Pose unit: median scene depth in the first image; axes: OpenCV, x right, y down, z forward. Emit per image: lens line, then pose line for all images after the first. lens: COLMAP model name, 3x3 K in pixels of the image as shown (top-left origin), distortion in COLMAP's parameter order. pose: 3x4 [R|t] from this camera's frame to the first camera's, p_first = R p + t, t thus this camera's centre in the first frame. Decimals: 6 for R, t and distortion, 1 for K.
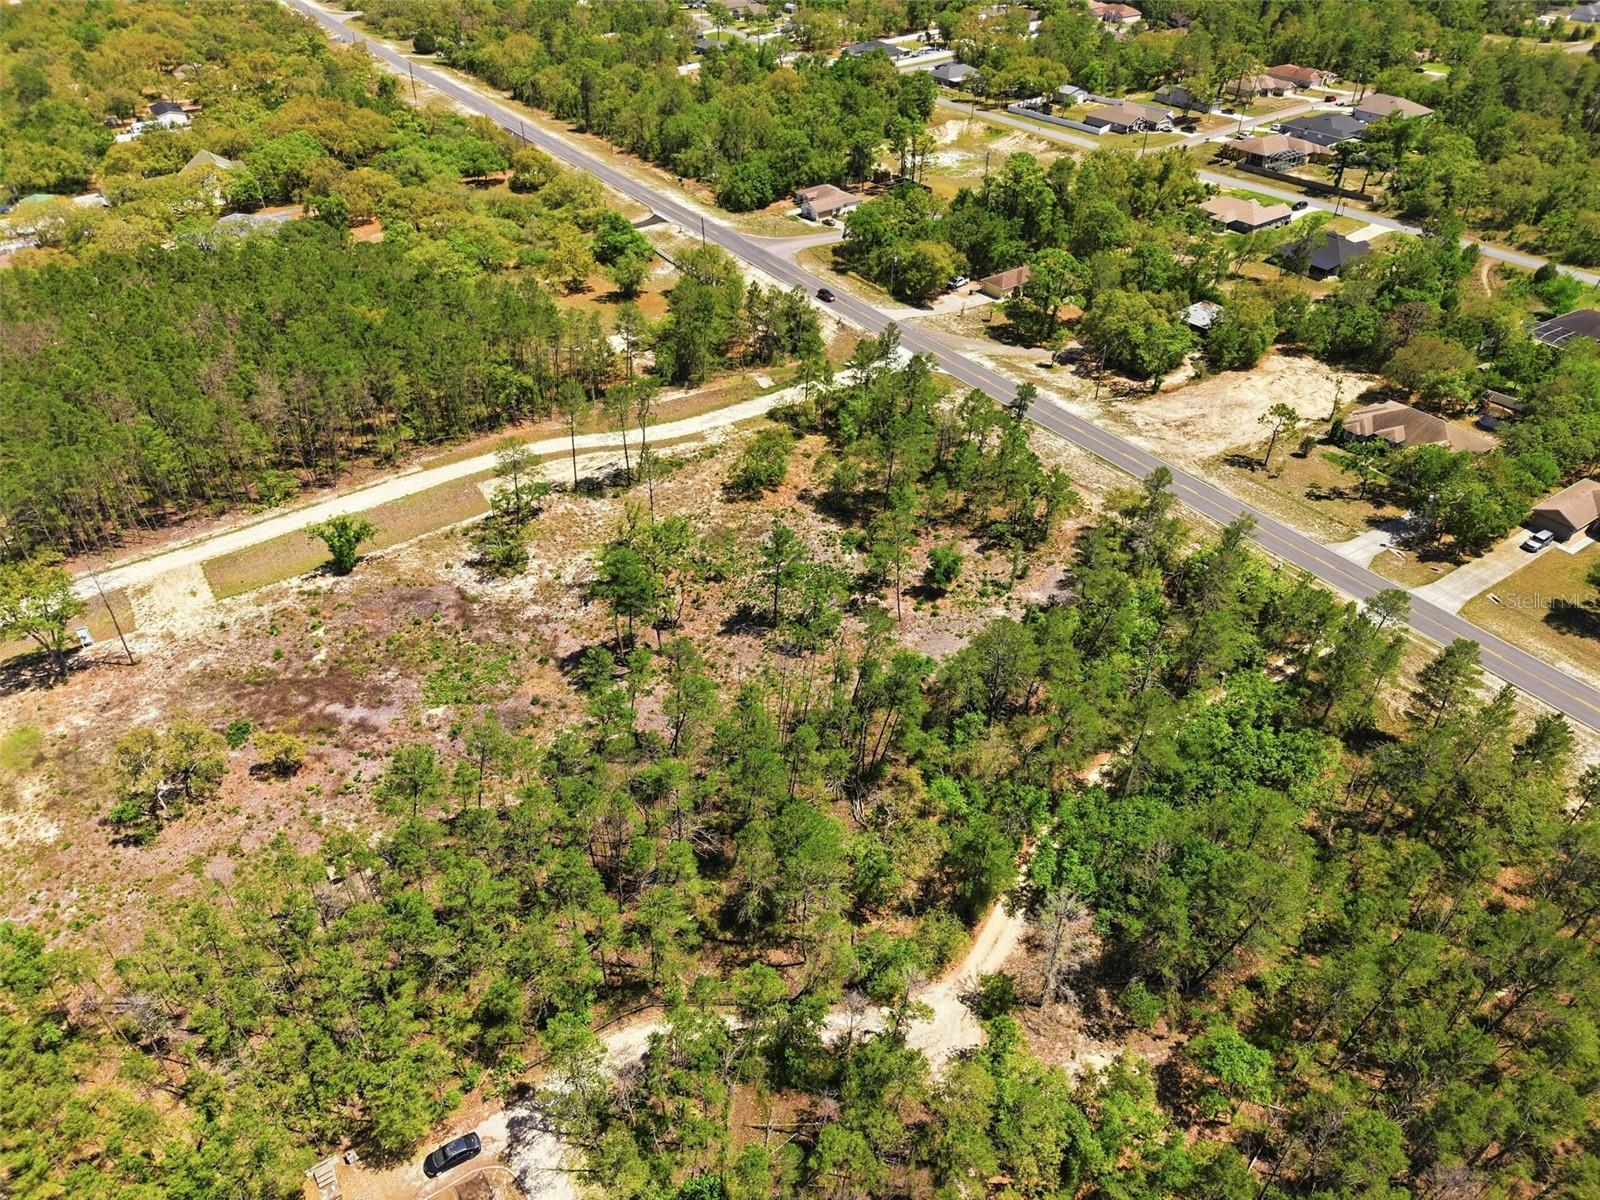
lens RADIAL K [[1070.0, 0, 806.3], [0, 1070.0, 608.7], [0, 0, 1]] dist [0.011943, -0.010772]
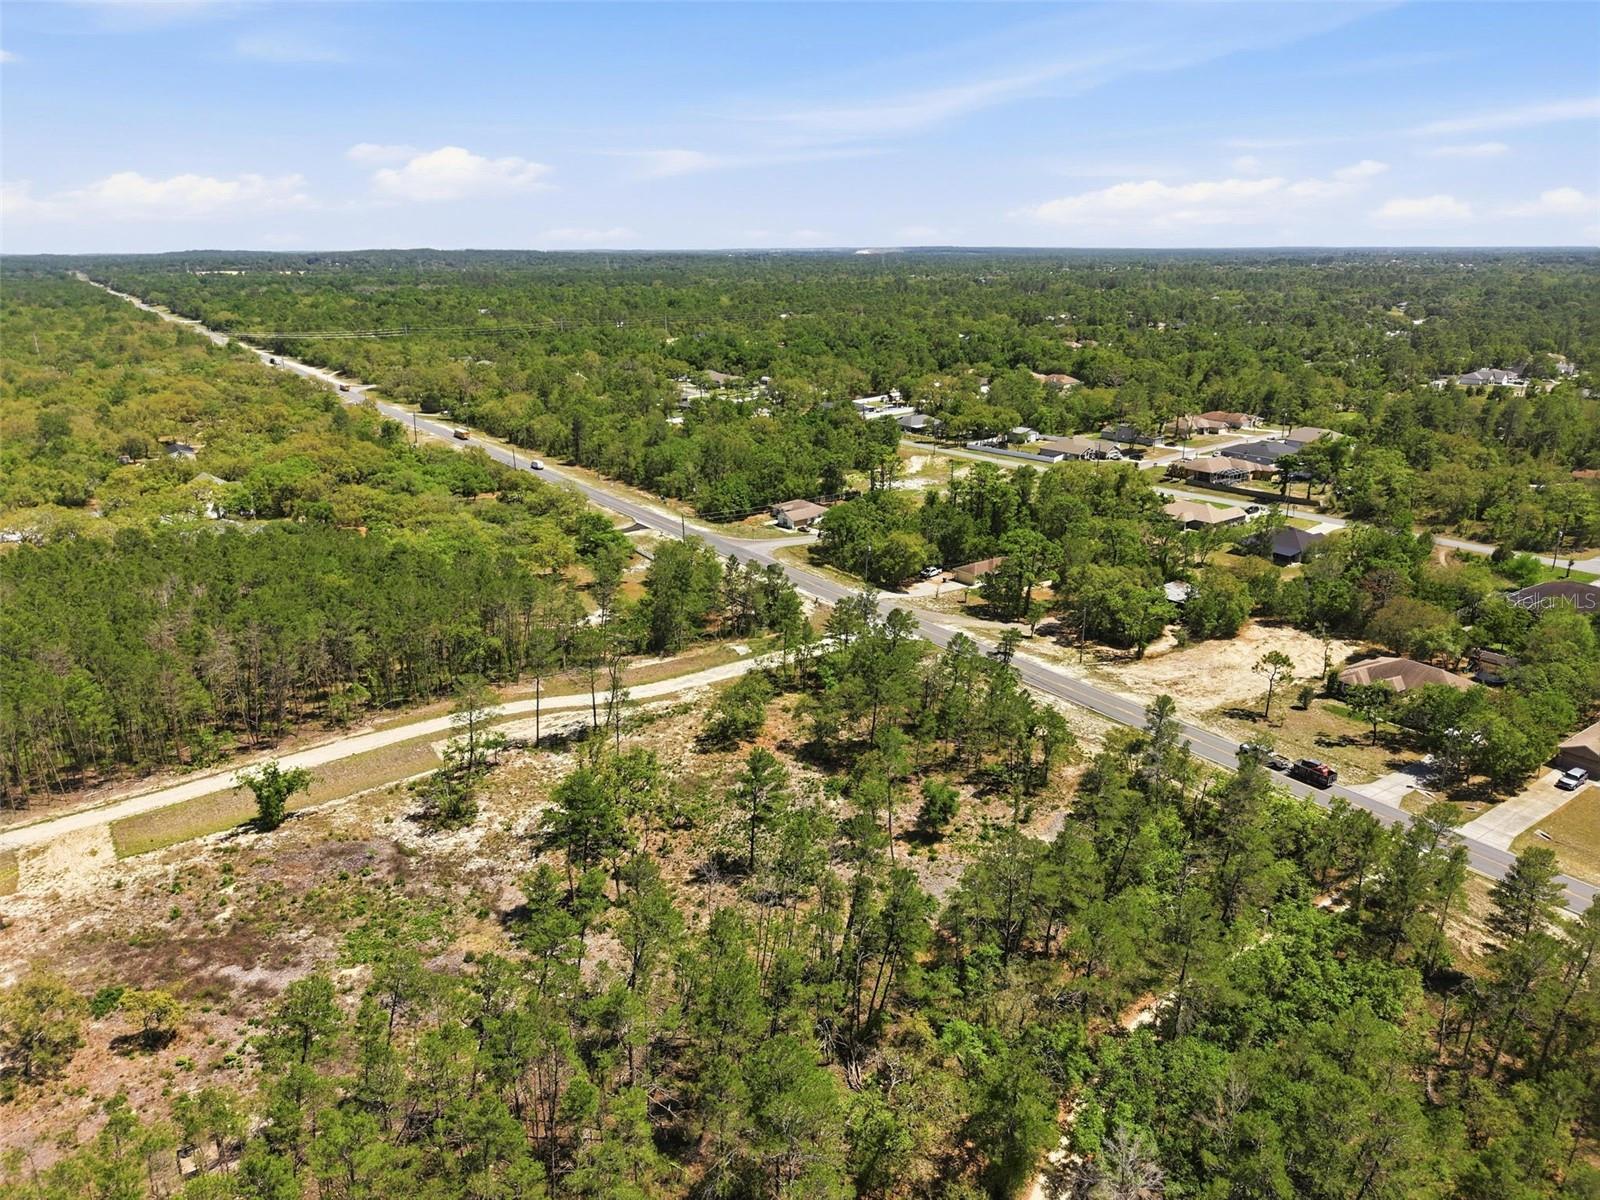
lens RADIAL K [[1070.0, 0, 806.3], [0, 1070.0, 608.7], [0, 0, 1]] dist [0.011943, -0.010772]
pose [[0.999689, -0.010714, 0.022521, -0.001729], [0.017446, 0.945728, -0.324492, 0.081671], [-0.017823, 0.324784, 0.945620, 0.077855]]
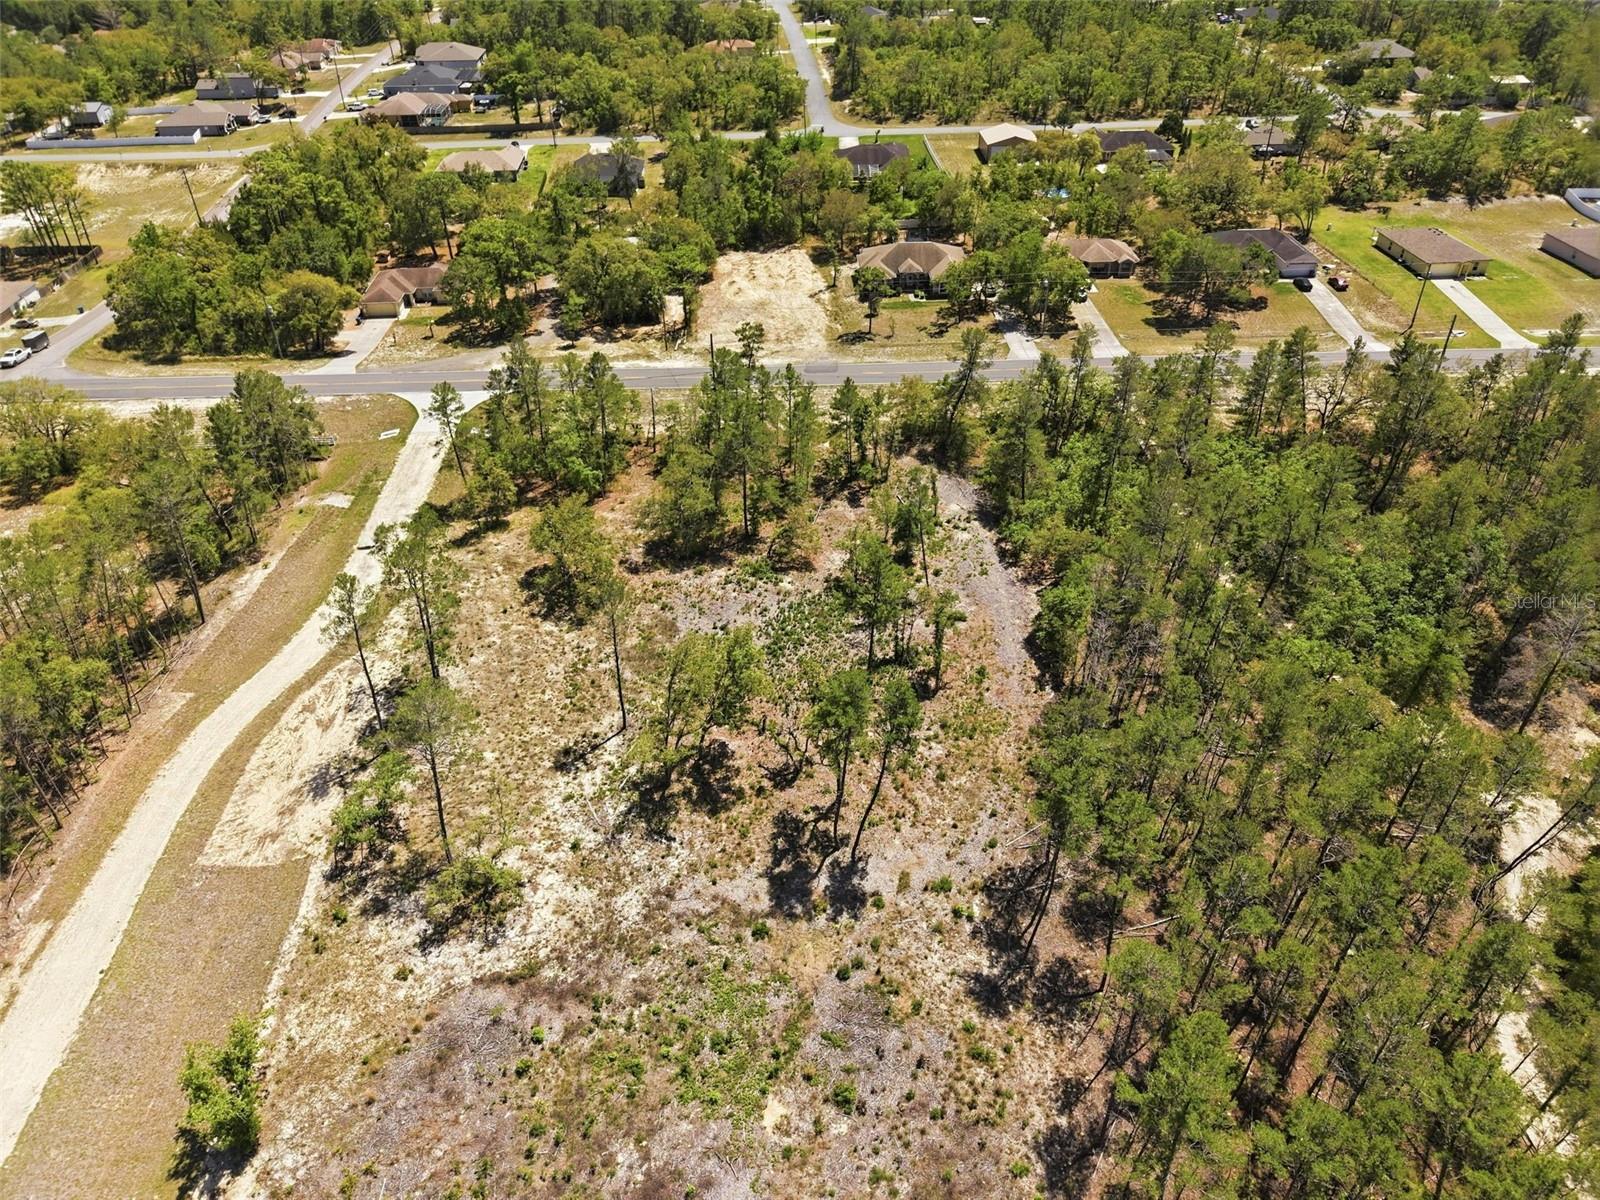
lens RADIAL K [[1070.0, 0, 806.3], [0, 1070.0, 608.7], [0, 0, 1]] dist [0.011943, -0.010772]
pose [[0.525838, -0.512311, 0.678993, -0.447599], [0.520790, 0.825063, 0.219202, -0.180461], [-0.672512, 0.238348, 0.700656, 0.414738]]
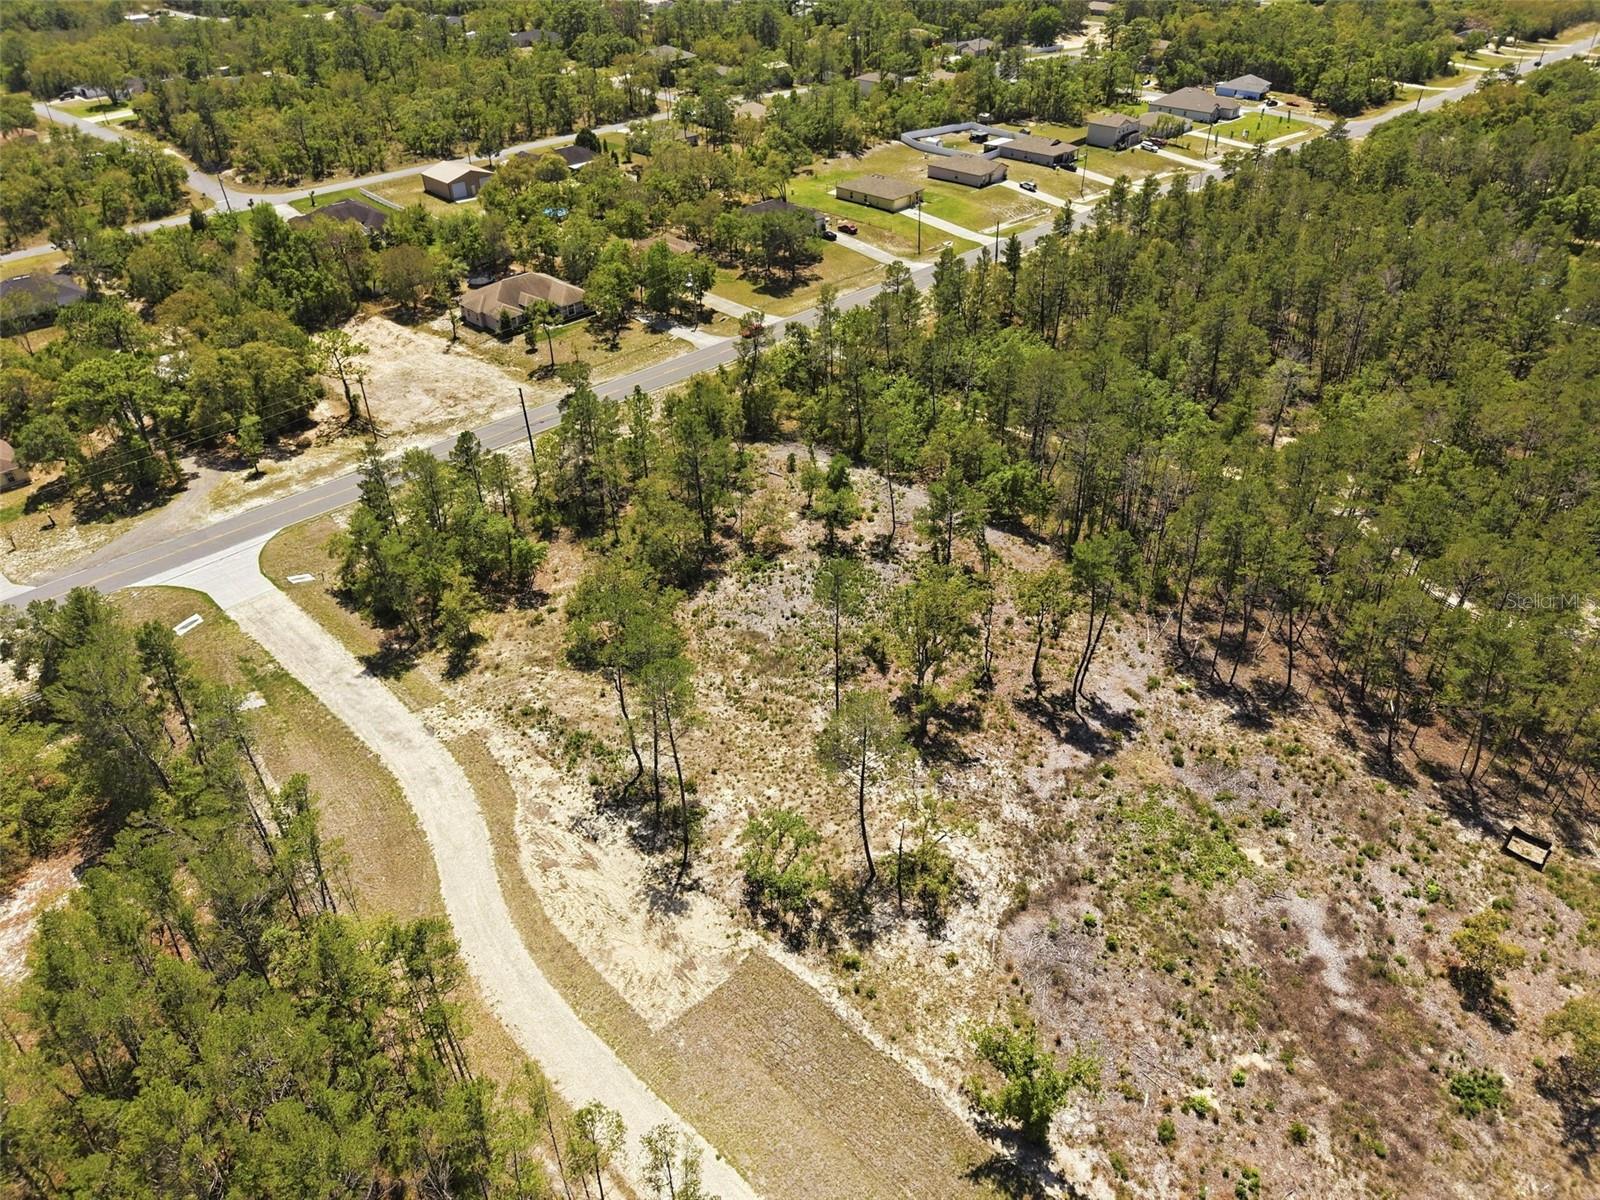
lens RADIAL K [[1070.0, 0, 806.3], [0, 1070.0, 608.7], [0, 0, 1]] dist [0.011943, -0.010772]
pose [[-0.186420, -0.570865, 0.799600, -0.588495], [0.602318, 0.576575, 0.552064, -0.437549], [-0.776184, 0.584529, 0.236357, 0.747648]]
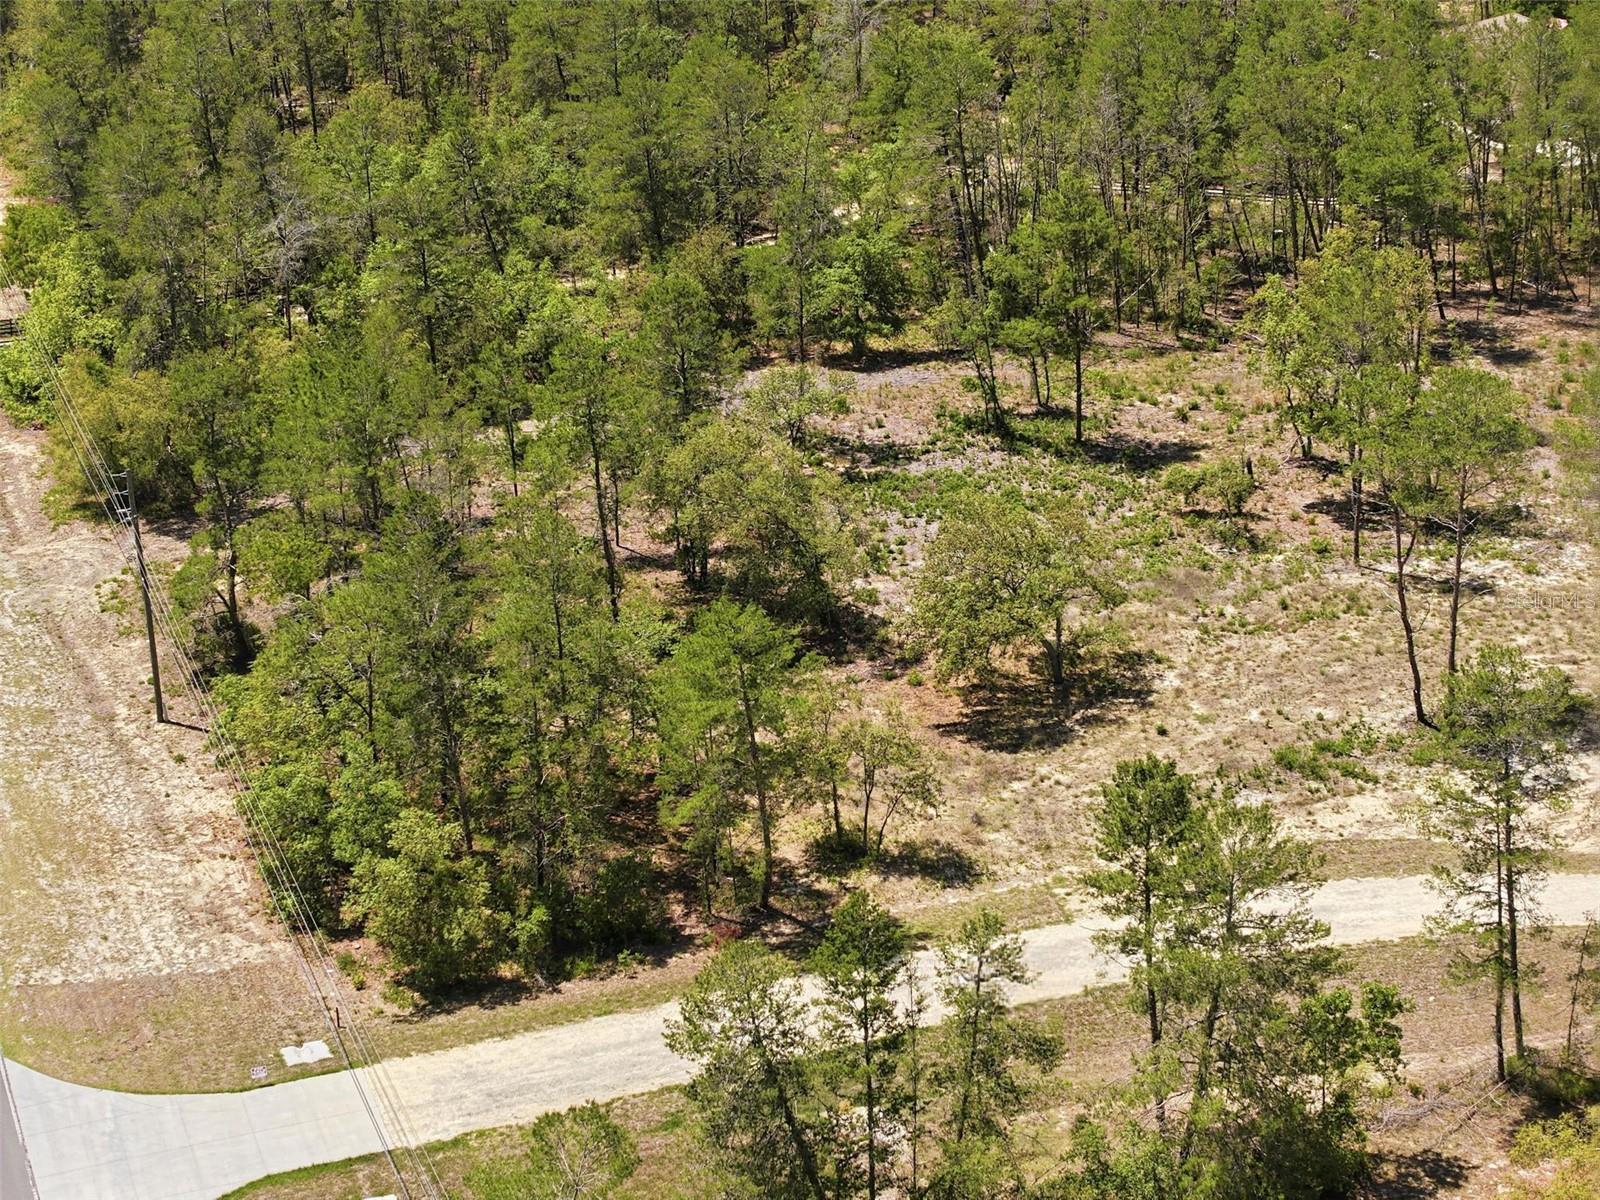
lens RADIAL K [[3213.0, 0, 800.0], [0, 3213.0, 600.0], [0, 0, 1]] dist [-0.011634, -0.152610]
pose [[-0.971319, -0.090820, 0.219750, -0.183535], [0.149775, 0.484108, 0.862094, -0.954637], [-0.184678, 0.870282, -0.456621, 1.428104]]
